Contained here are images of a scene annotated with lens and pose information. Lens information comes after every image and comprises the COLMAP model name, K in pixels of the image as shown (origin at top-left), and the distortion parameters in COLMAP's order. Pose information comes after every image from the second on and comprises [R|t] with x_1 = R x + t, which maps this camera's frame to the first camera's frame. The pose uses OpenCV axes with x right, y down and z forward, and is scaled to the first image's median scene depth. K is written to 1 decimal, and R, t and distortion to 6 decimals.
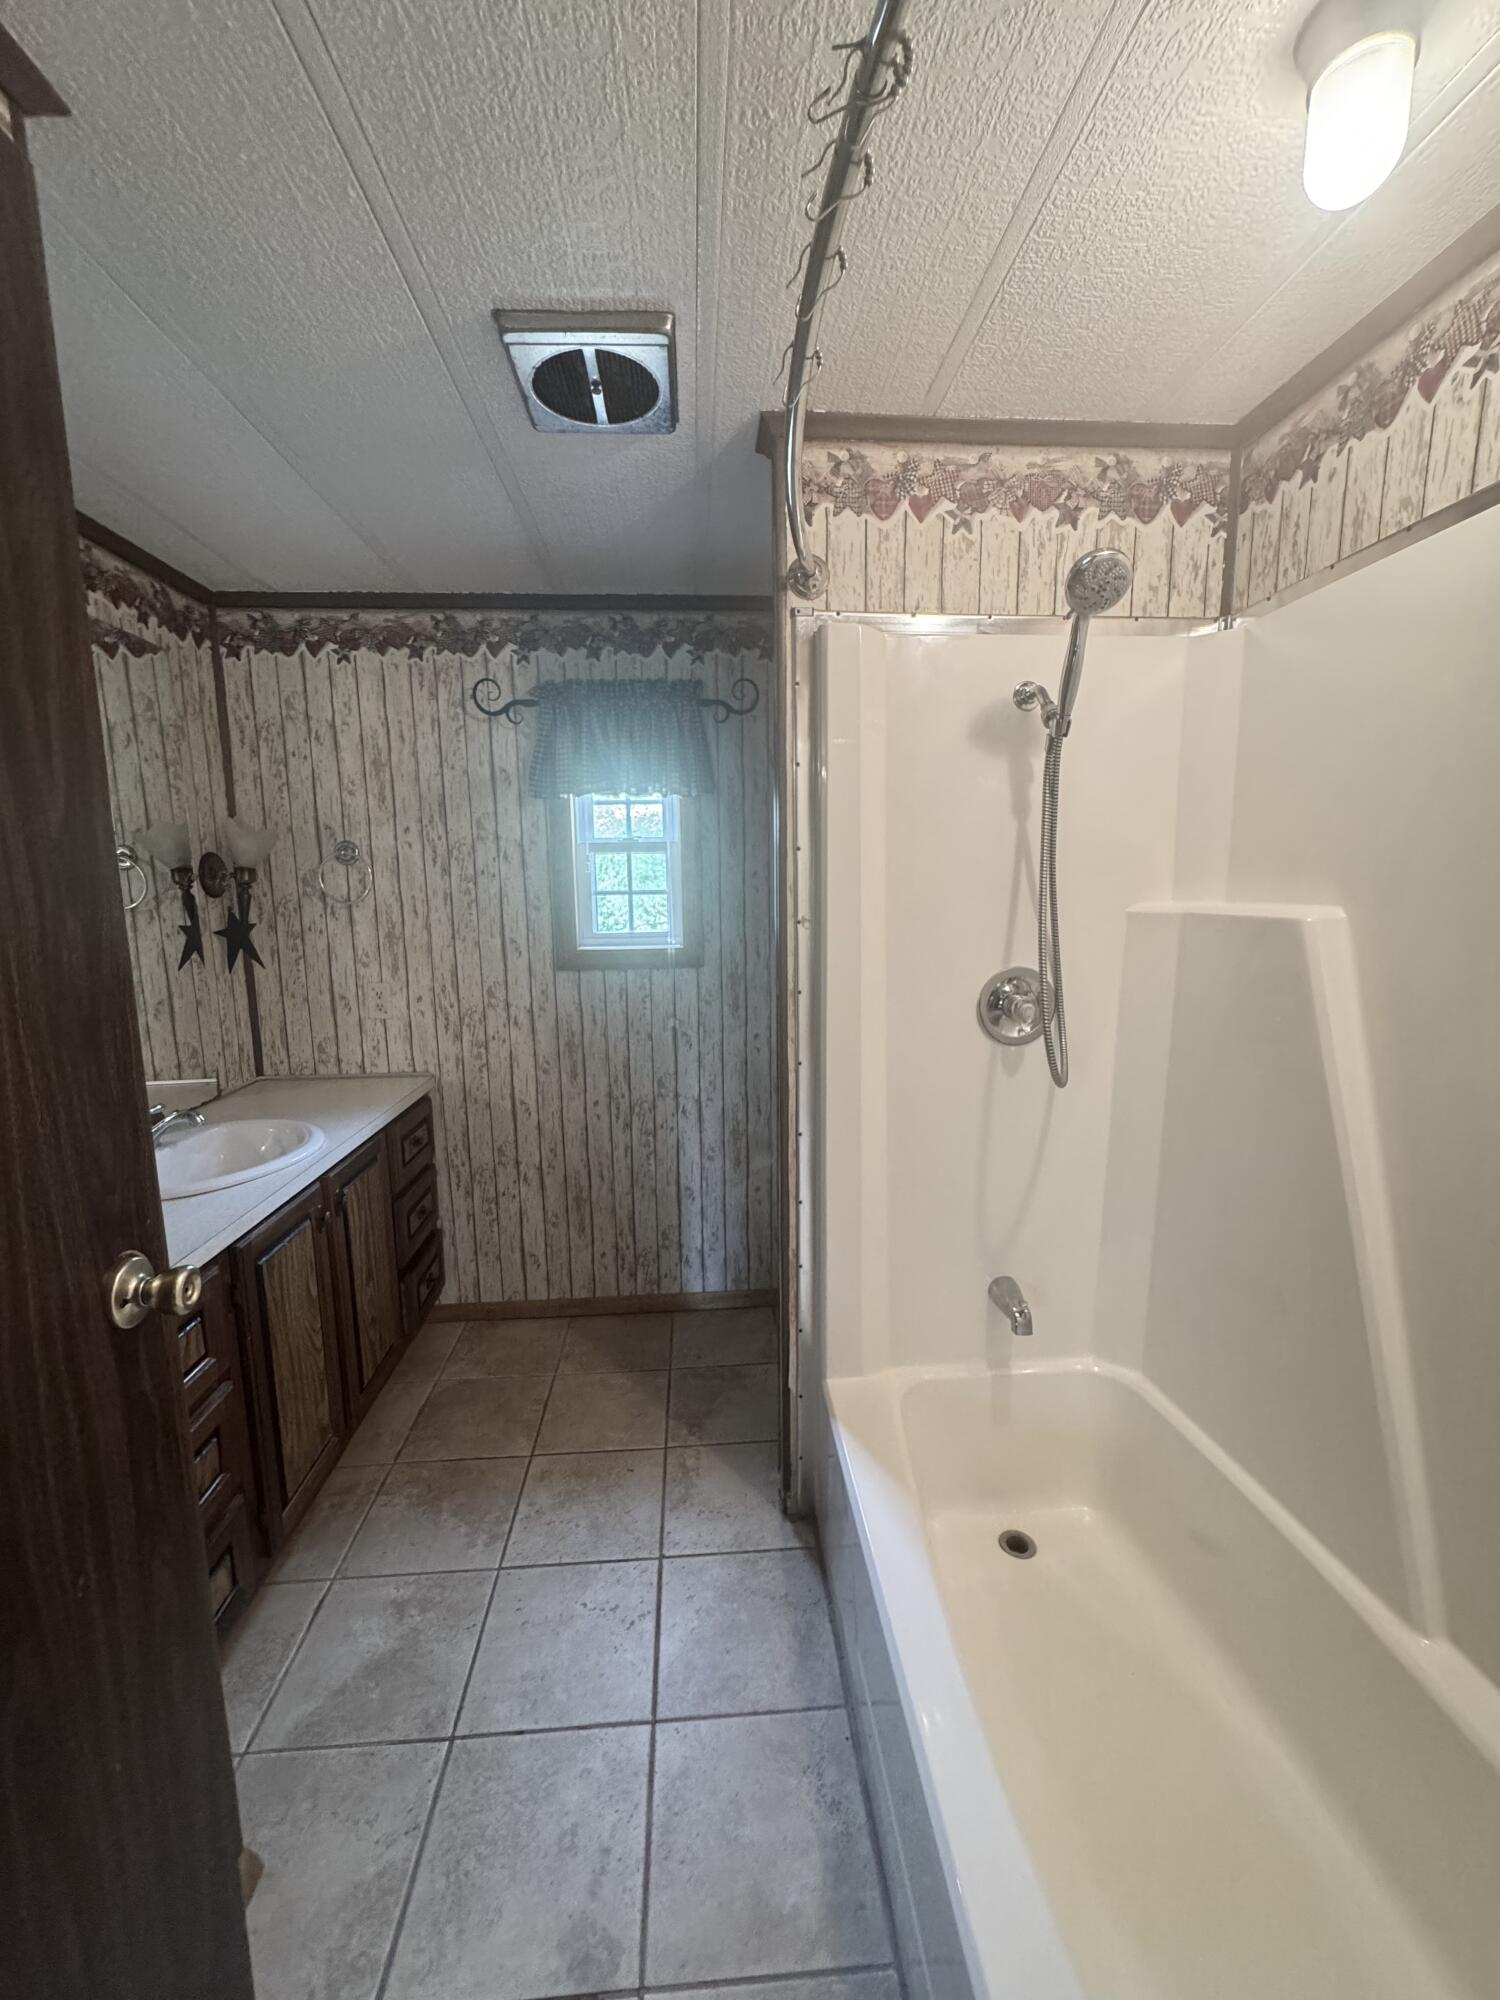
lens RADIAL K [[796.0, 0, 747.3], [0, 796.0, 1006.6], [0, 0, 1]] dist [-0.004390, 0.000776]
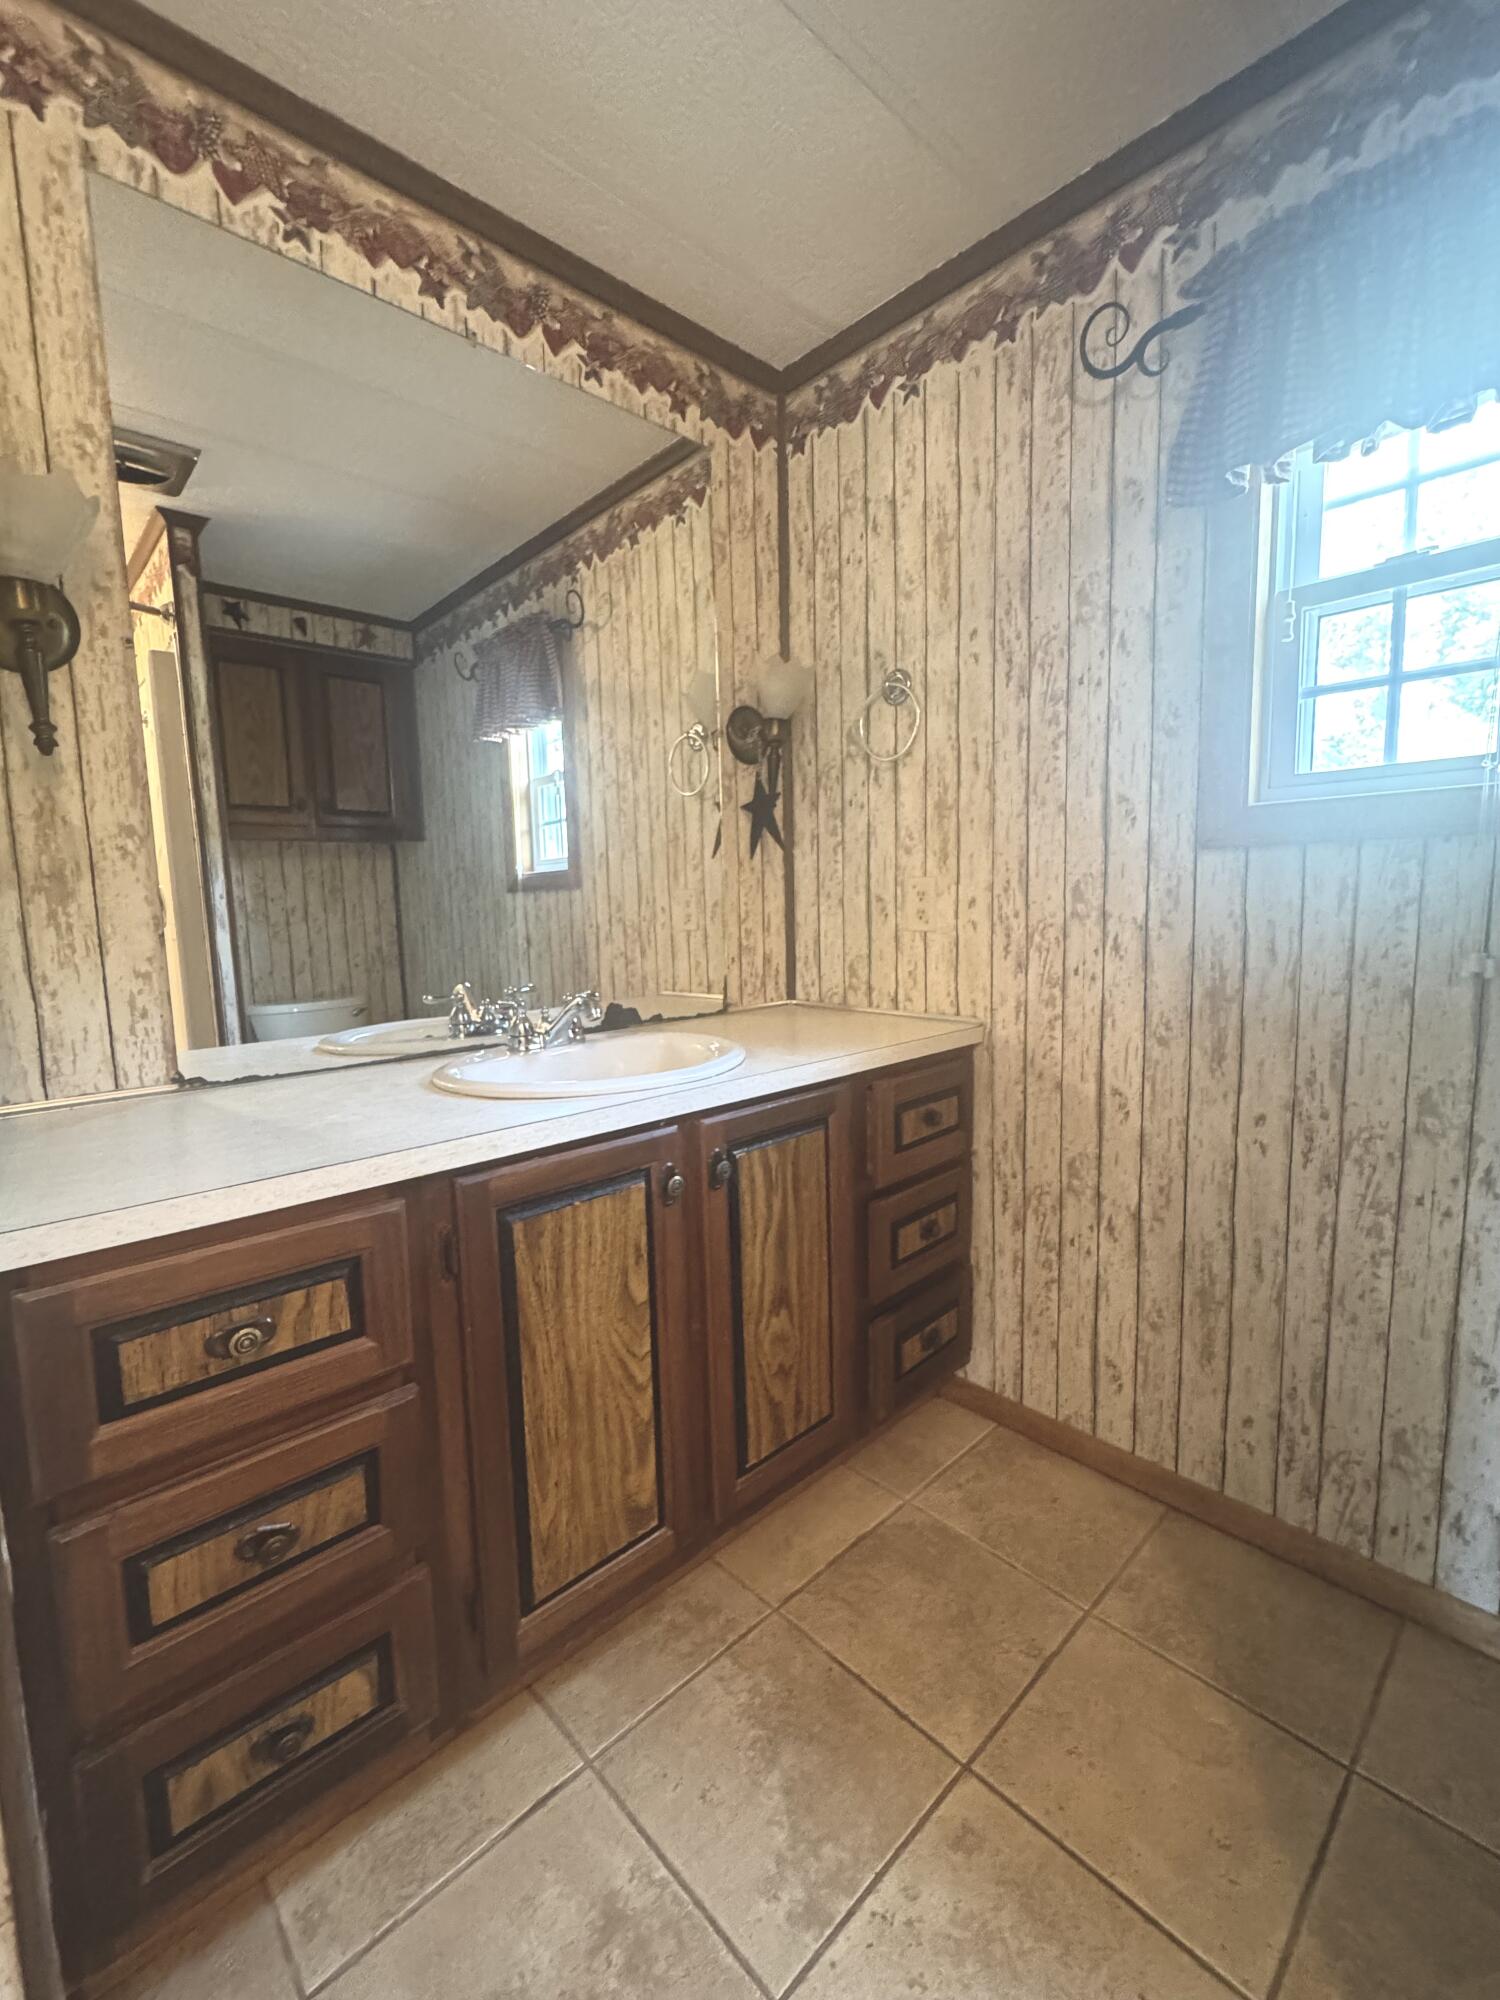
lens RADIAL K [[850.1, 0, 753.7], [0, 850.1, 998.6], [0, 0, 1]] dist [0.000640, -0.001626]
pose [[0.638698, 0.088597, -0.764340, 0.008025], [-0.102687, 0.994278, 0.029443, 0.067163], [0.762575, 0.059682, 0.644141, 0.436074]]
